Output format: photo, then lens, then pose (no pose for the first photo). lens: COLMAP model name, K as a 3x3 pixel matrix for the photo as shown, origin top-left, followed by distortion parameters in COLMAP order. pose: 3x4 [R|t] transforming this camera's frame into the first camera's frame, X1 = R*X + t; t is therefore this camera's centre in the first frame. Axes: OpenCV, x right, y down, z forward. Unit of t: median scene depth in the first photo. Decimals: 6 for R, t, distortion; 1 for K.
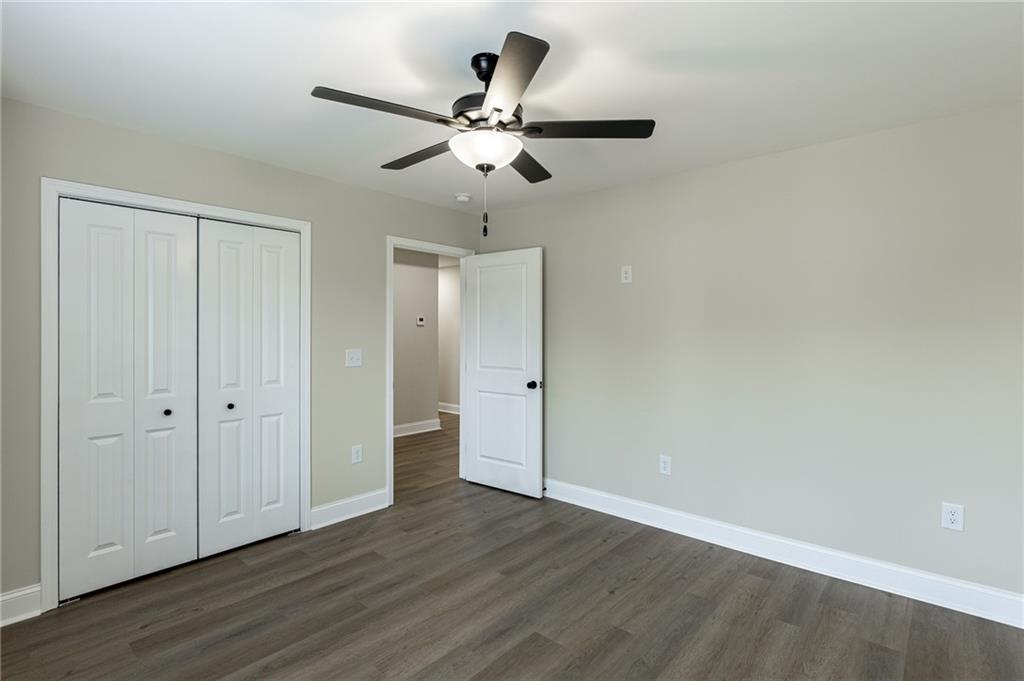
lens RADIAL K [[495.3, 0, 528.7], [0, 495.3, 322.0], [0, 0, 1]] dist [-0.015759, 0.003511]
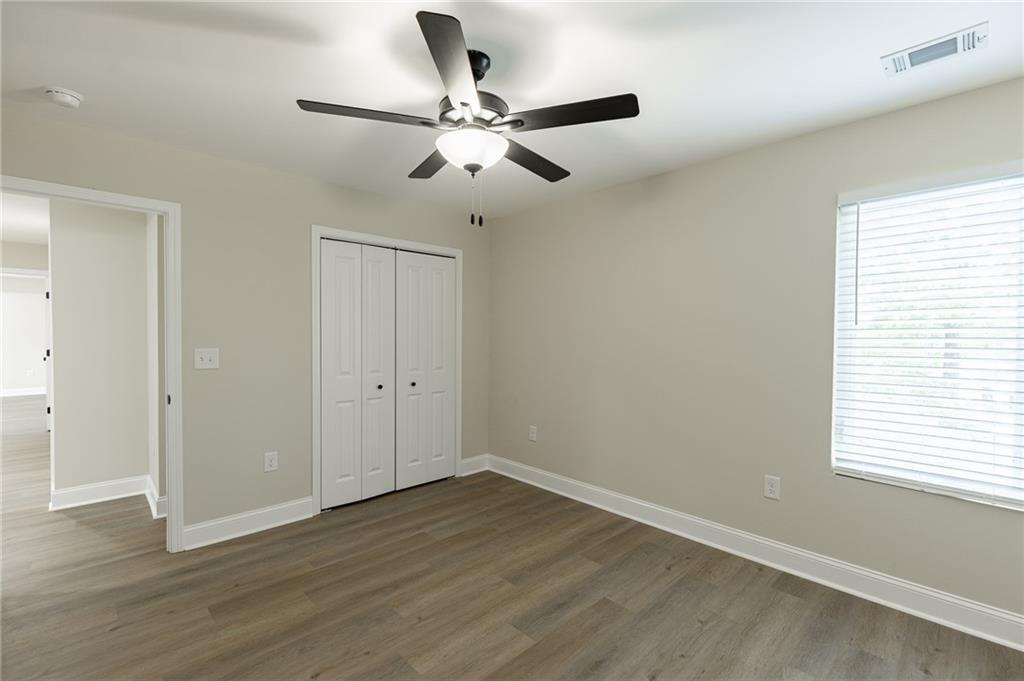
lens RADIAL K [[461.4, 0, 519.5], [0, 461.4, 337.1], [0, 0, 1]] dist [0.000644, -0.001351]
pose [[0.997055, 0.017436, -0.074684, -0.224167], [-0.015603, 0.999564, 0.025066, -0.000045], [0.075089, -0.023826, 0.996892, -0.297491]]
